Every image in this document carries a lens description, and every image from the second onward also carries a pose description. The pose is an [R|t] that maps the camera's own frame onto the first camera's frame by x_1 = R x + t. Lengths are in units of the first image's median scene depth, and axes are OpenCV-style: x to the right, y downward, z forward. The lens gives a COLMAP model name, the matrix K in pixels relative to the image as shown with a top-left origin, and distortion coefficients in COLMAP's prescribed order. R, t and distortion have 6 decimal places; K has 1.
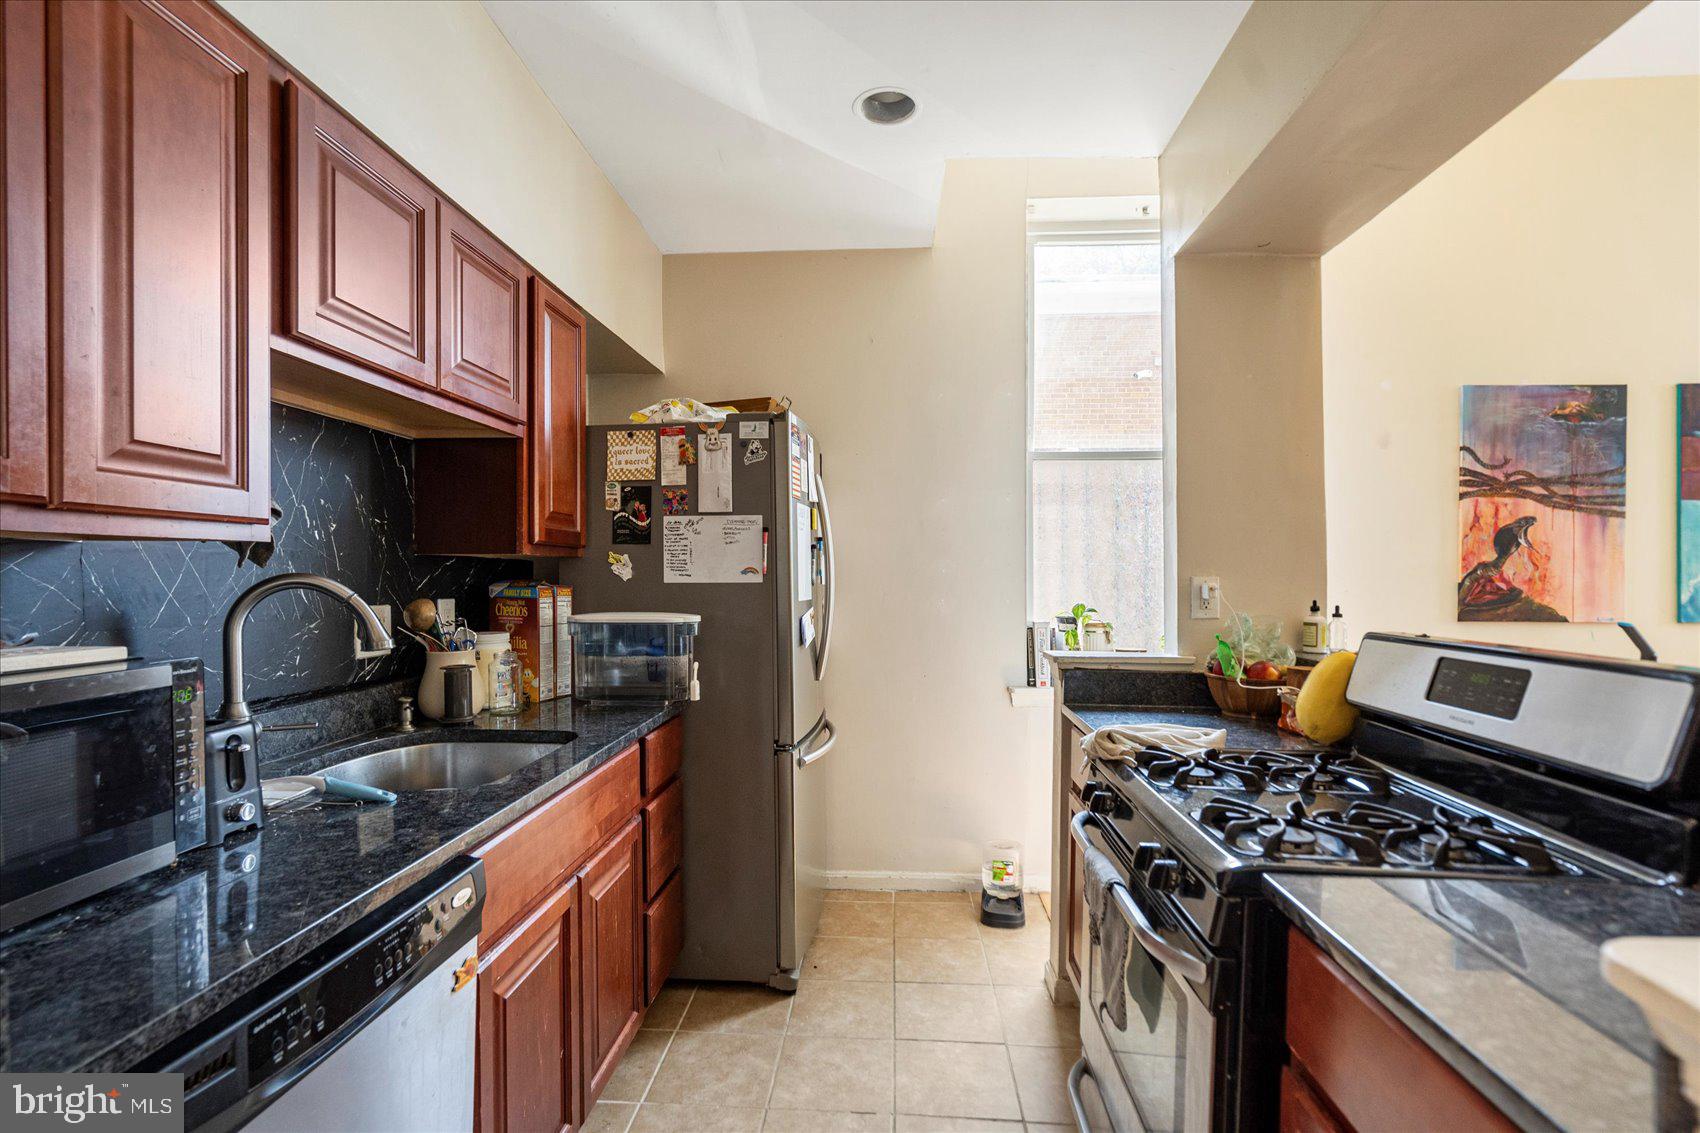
lens RADIAL K [[796.6, 0, 844.0], [0, 796.6, 579.7], [0, 0, 1]] dist [-0.002237, 0.000498]
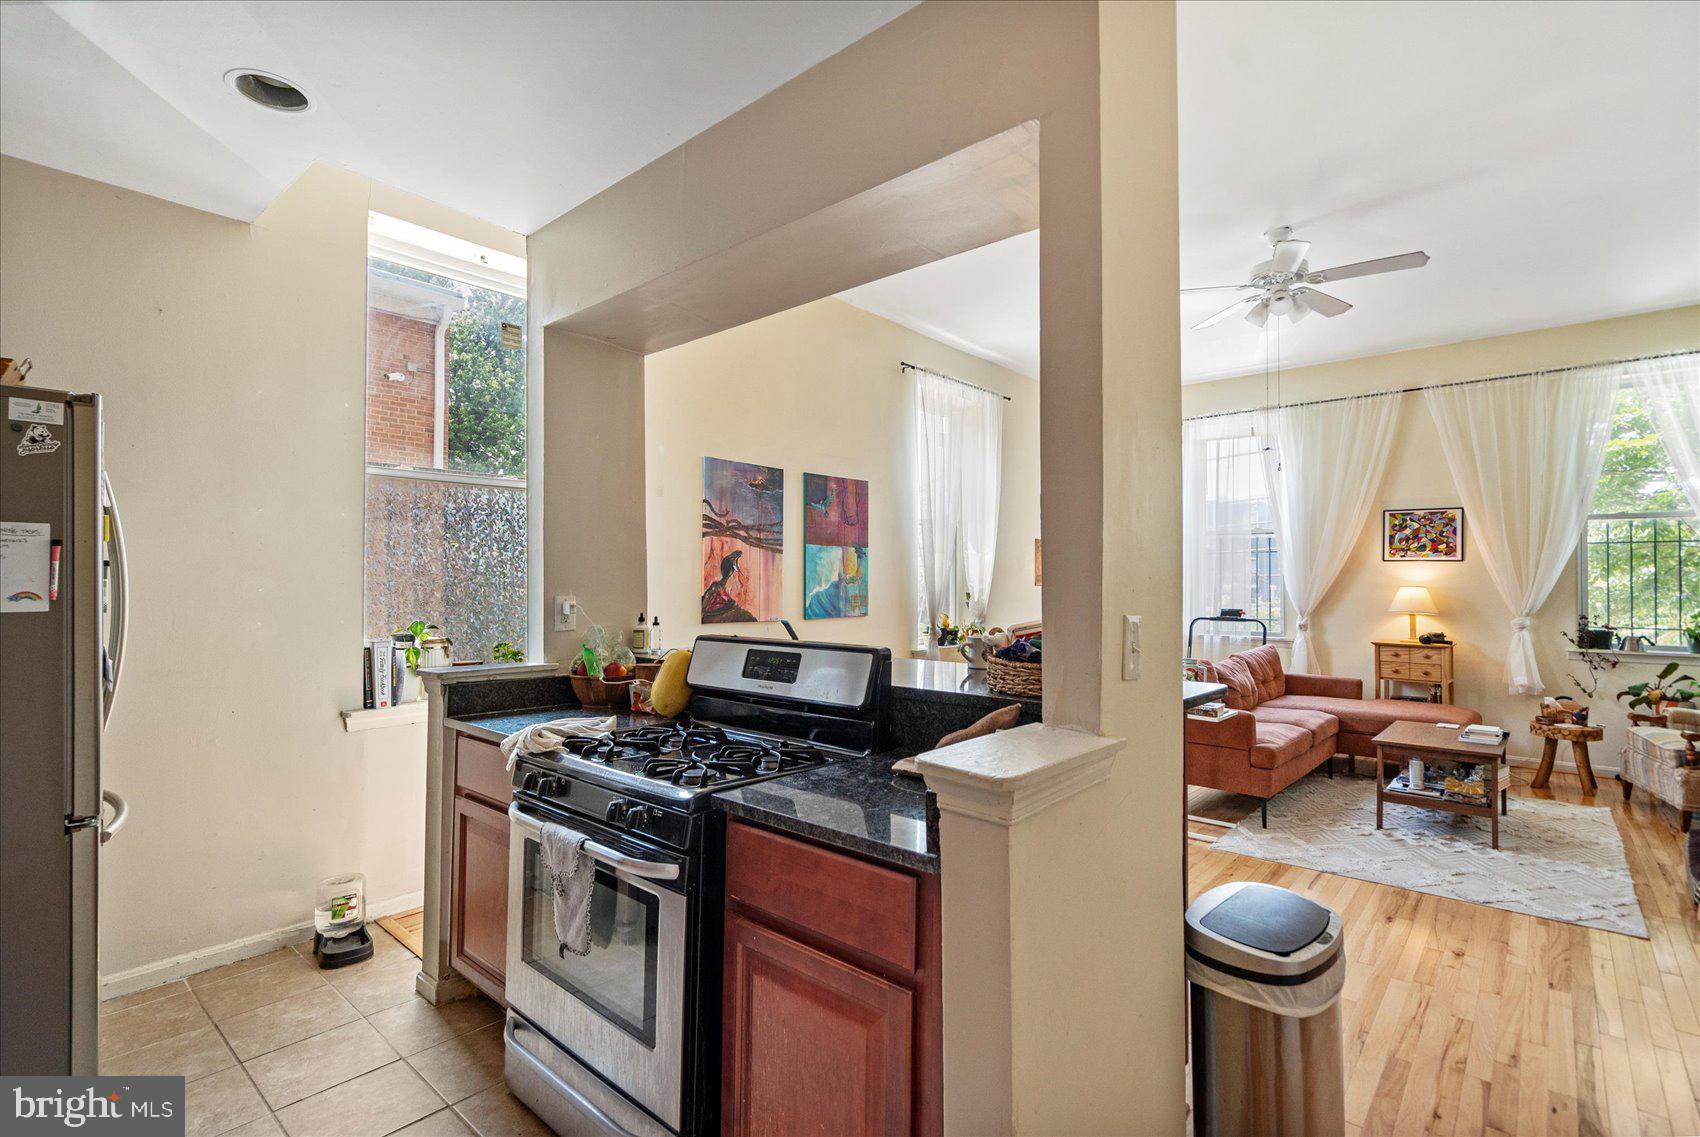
lens RADIAL K [[801.2, 0, 848.4], [0, 801.2, 564.6], [0, 0, 1]] dist [0.001923, -0.000207]
pose [[0.606197, 0.018150, 0.795107, -0.204791], [0.003873, 0.999660, -0.025772, -0.015139], [-0.795305, 0.018702, 0.605921, -0.065751]]
